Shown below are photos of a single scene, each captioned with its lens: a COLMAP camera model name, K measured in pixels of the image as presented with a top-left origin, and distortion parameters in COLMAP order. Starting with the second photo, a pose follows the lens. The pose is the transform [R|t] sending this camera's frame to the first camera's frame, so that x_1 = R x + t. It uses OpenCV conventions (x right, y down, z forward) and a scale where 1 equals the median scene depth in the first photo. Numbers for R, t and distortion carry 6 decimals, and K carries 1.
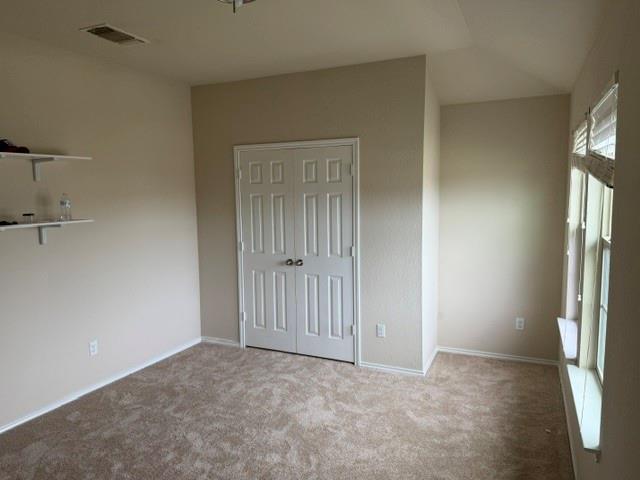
lens RADIAL K [[440.1, 0, 320.0], [0, 440.1, 240.0], [0, 0, 1]] dist [0.149741, -0.285458]
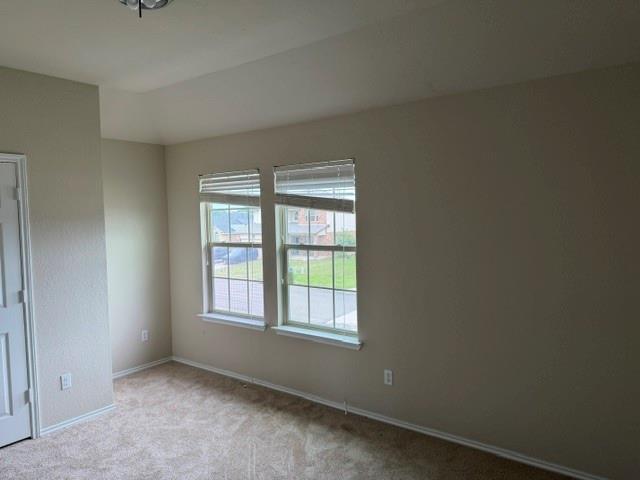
lens RADIAL K [[447.5, 0, 320.0], [0, 447.5, 240.0], [0, 0, 1]] dist [0.102575, -0.155252]
pose [[0.188298, -0.041741, 0.981224, -0.633574], [0.118831, 0.992724, 0.019426, -0.027205], [-0.974896, 0.112942, 0.191888, 0.323804]]
